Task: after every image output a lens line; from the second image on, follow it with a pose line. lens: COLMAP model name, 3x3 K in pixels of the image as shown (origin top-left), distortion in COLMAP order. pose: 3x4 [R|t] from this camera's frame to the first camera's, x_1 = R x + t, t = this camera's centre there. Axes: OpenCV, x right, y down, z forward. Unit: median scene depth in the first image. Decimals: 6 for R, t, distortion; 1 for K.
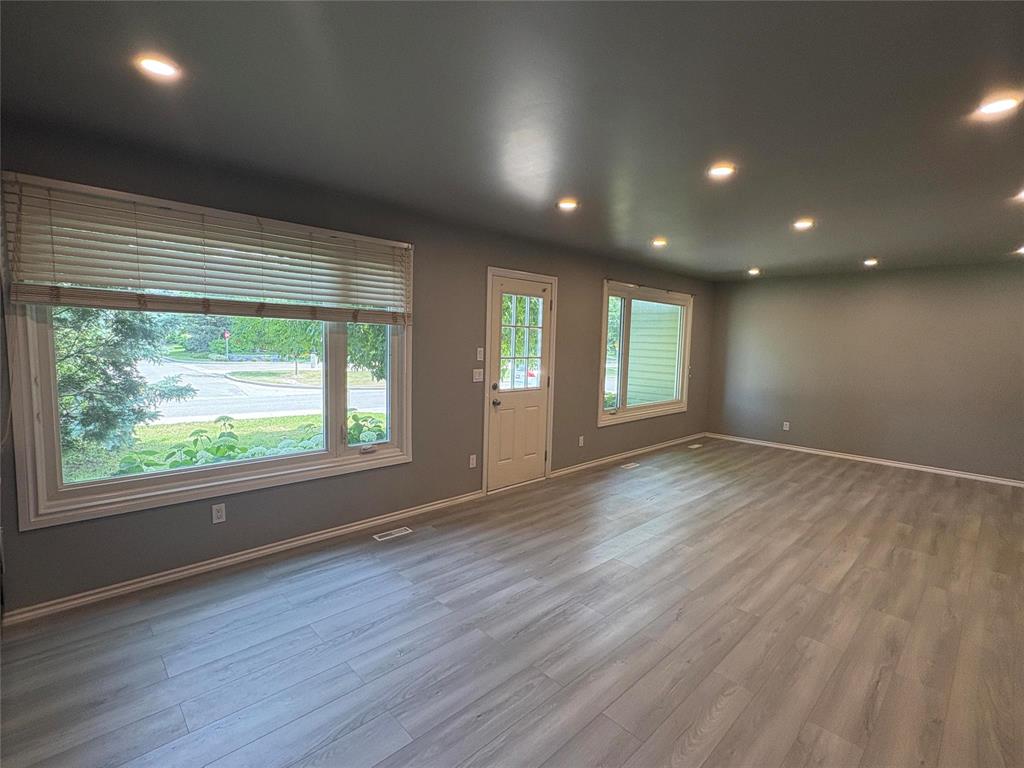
lens RADIAL K [[479.2, 0, 511.9], [0, 479.2, 384.5], [0, 0, 1]] dist [-0.000325, -0.000676]
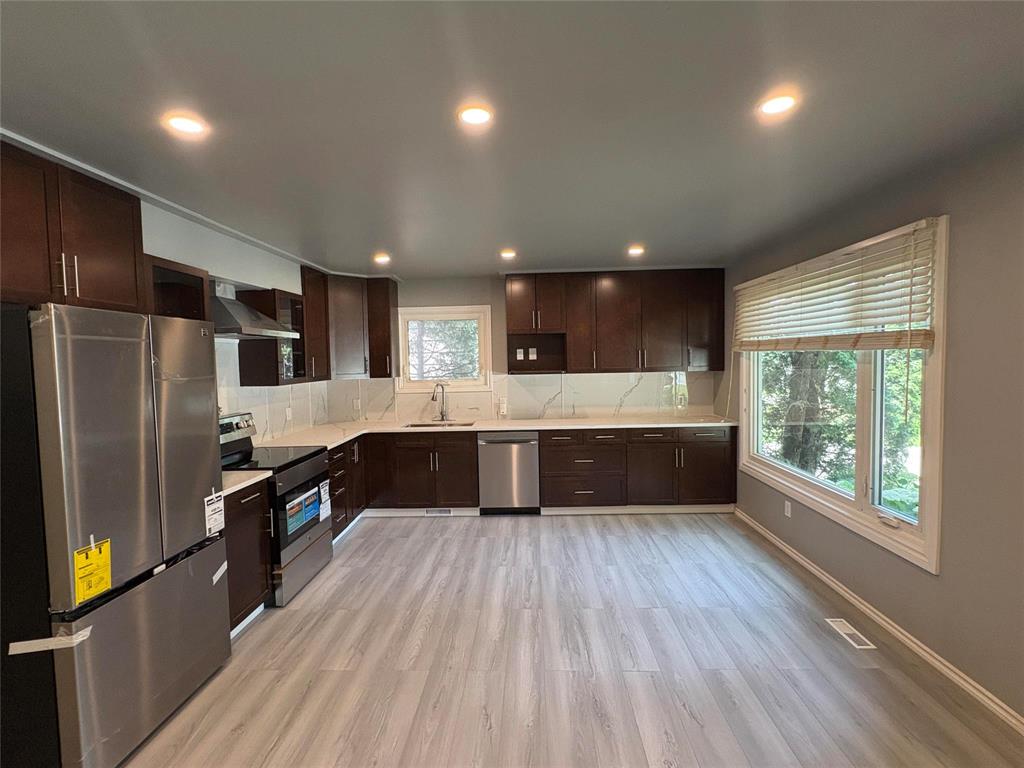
lens RADIAL K [[479.2, 0, 511.9], [0, 479.2, 384.5], [0, 0, 1]] dist [-0.000325, -0.000676]
pose [[-0.722920, 0.023256, -0.690540, 0.599397], [-0.066209, 0.992502, 0.102739, -0.104434], [0.687752, 0.119992, -0.715960, 1.074027]]
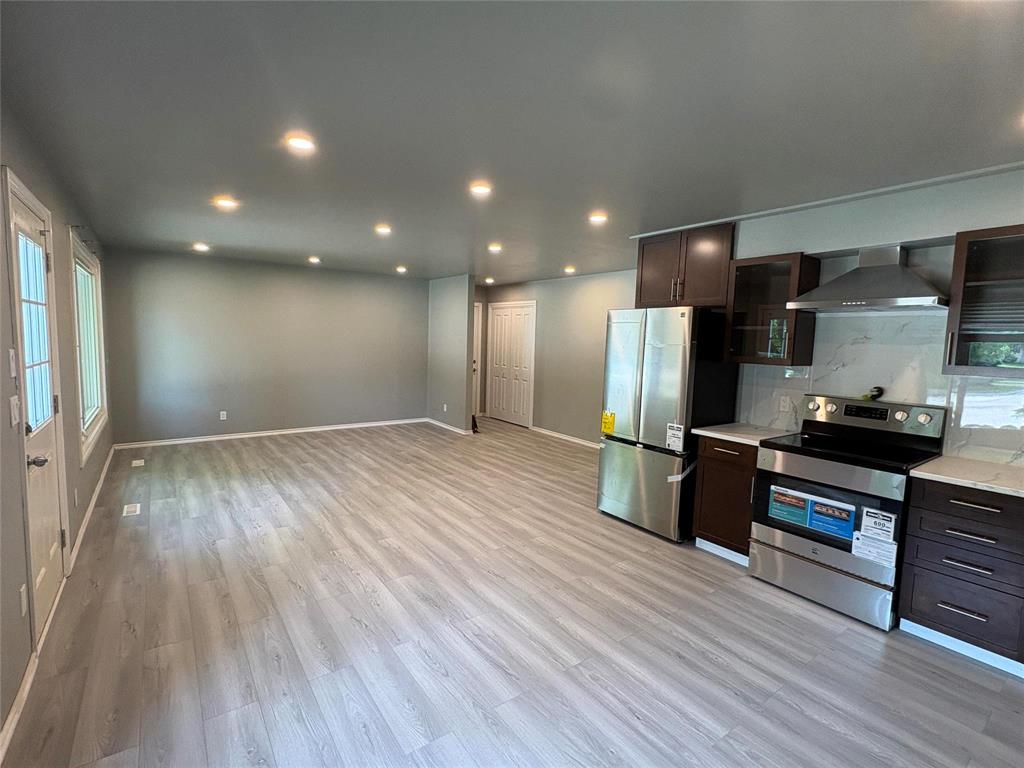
lens RADIAL K [[479.2, 0, 511.9], [0, 479.2, 384.5], [0, 0, 1]] dist [-0.000325, -0.000676]
pose [[0.130218, -0.114845, 0.984812, -0.515176], [0.067380, 0.991998, 0.106773, -0.068476], [-0.989193, 0.052452, 0.136914, 0.548756]]
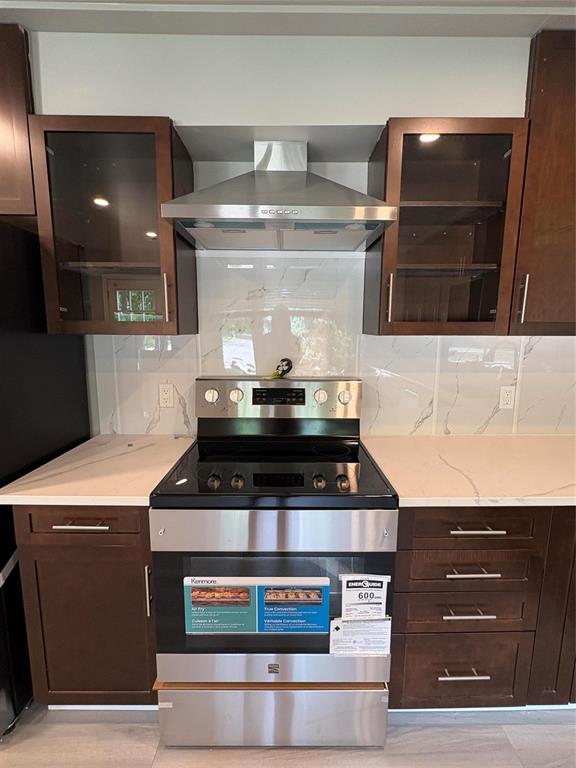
lens RADIAL K [[359.4, 0, 288.0], [0, 359.4, 384.0], [0, 0, 1]] dist [-0.000325, -0.000676]
pose [[-0.725148, -0.137492, 0.674727, 0.072432], [0.038112, 0.970347, 0.238692, -0.009569], [-0.687537, 0.198802, -0.698405, 0.354118]]
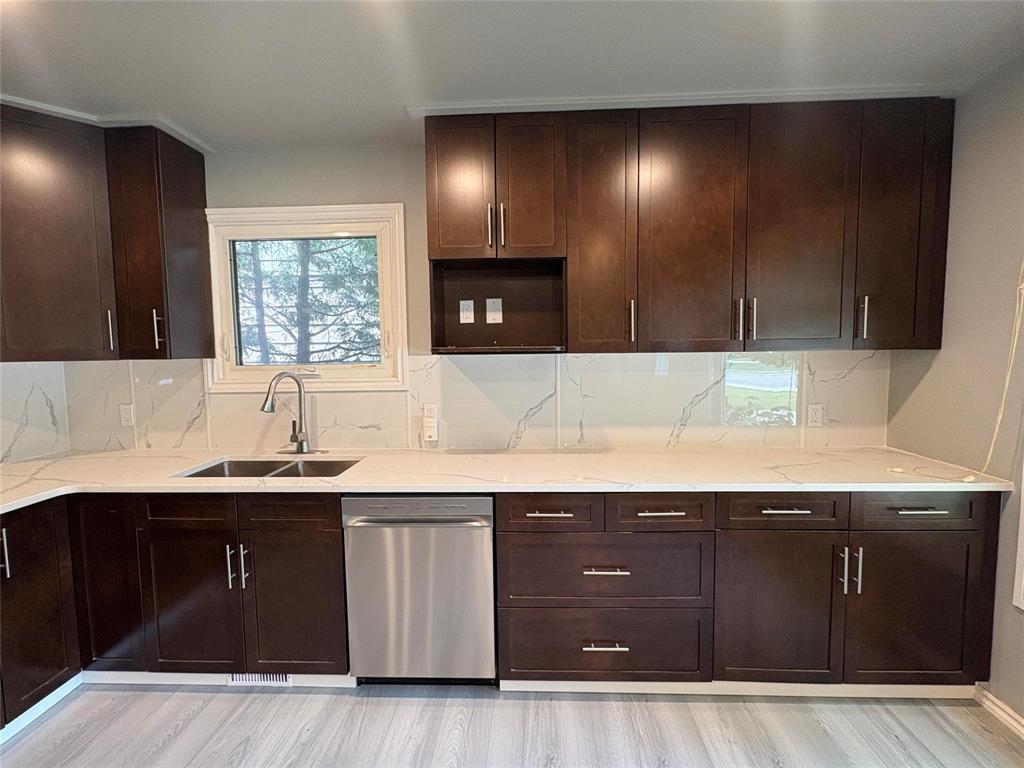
lens RADIAL K [[479.2, 0, 511.9], [0, 479.2, 384.5], [0, 0, 1]] dist [-0.000325, -0.000676]
pose [[-0.730849, 0.031420, -0.681815, 0.016778], [-0.074998, 0.989194, 0.125976, -0.039059], [0.678406, 0.143205, -0.720595, 0.602055]]
